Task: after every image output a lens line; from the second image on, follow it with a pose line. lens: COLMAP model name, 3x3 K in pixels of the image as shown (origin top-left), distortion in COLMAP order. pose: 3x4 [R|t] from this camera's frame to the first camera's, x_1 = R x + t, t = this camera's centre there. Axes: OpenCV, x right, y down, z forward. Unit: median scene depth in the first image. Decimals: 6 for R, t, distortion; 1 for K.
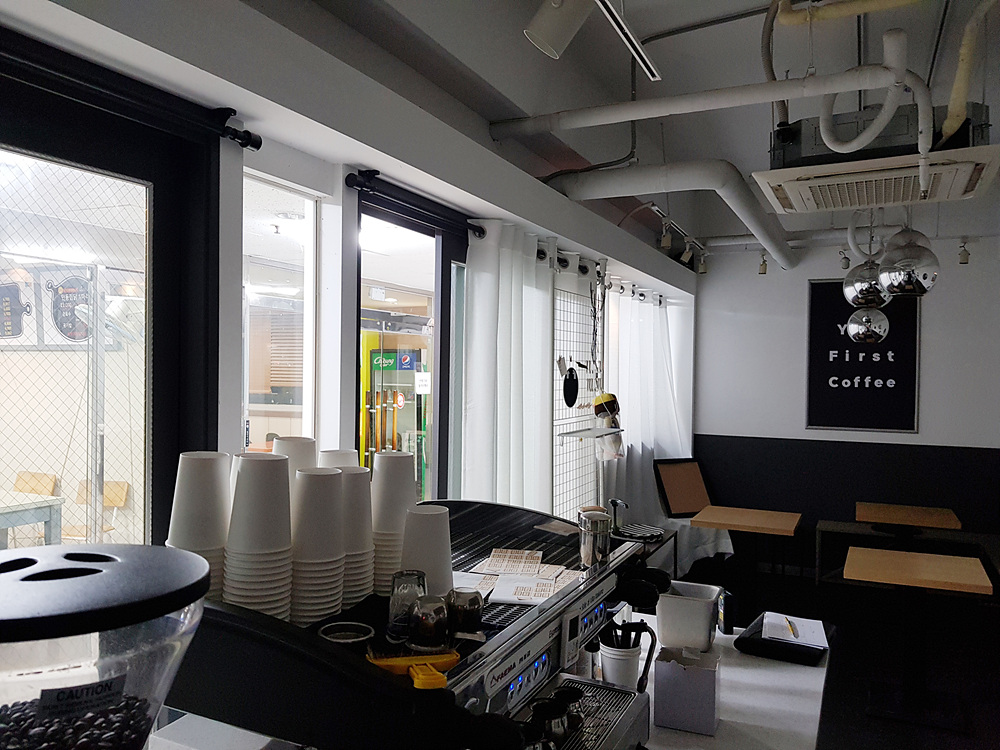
lens RADIAL K [[781.4, 0, 500.0], [0, 781.4, 375.0], [0, 0, 1]] dist [0.094404, -0.149343]
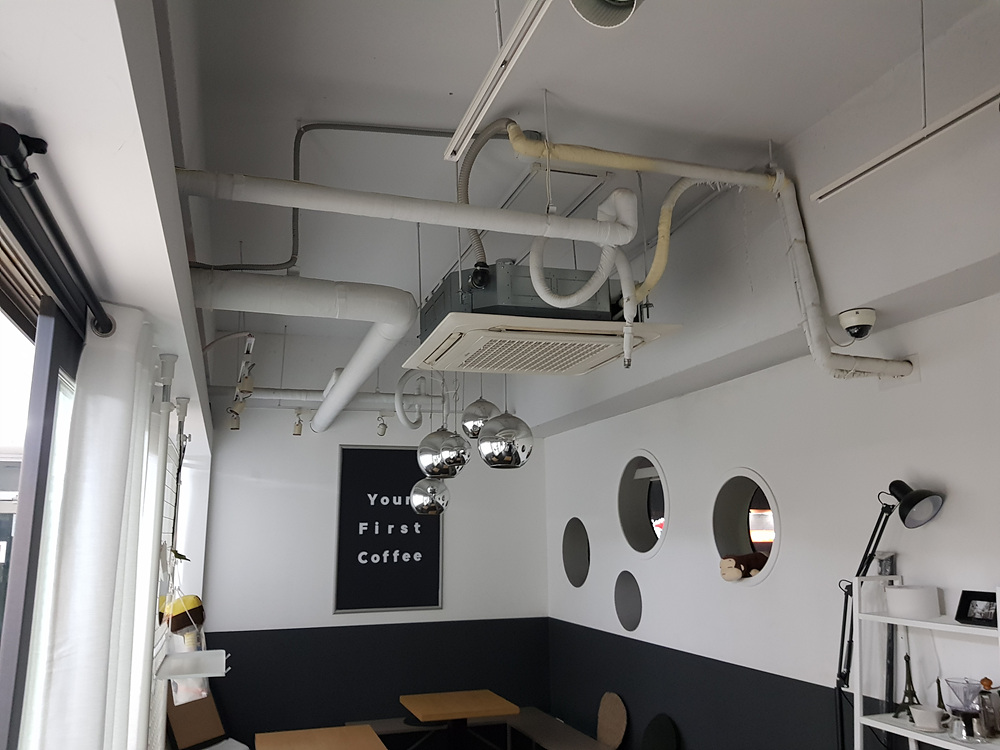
lens RADIAL K [[781.4, 0, 500.0], [0, 781.4, 375.0], [0, 0, 1]] dist [0.094404, -0.149343]
pose [[0.729302, 0.118554, 0.673842, -0.106691], [0.023490, 0.979954, -0.197833, -0.015008], [-0.683789, 0.160108, 0.711898, 0.215880]]
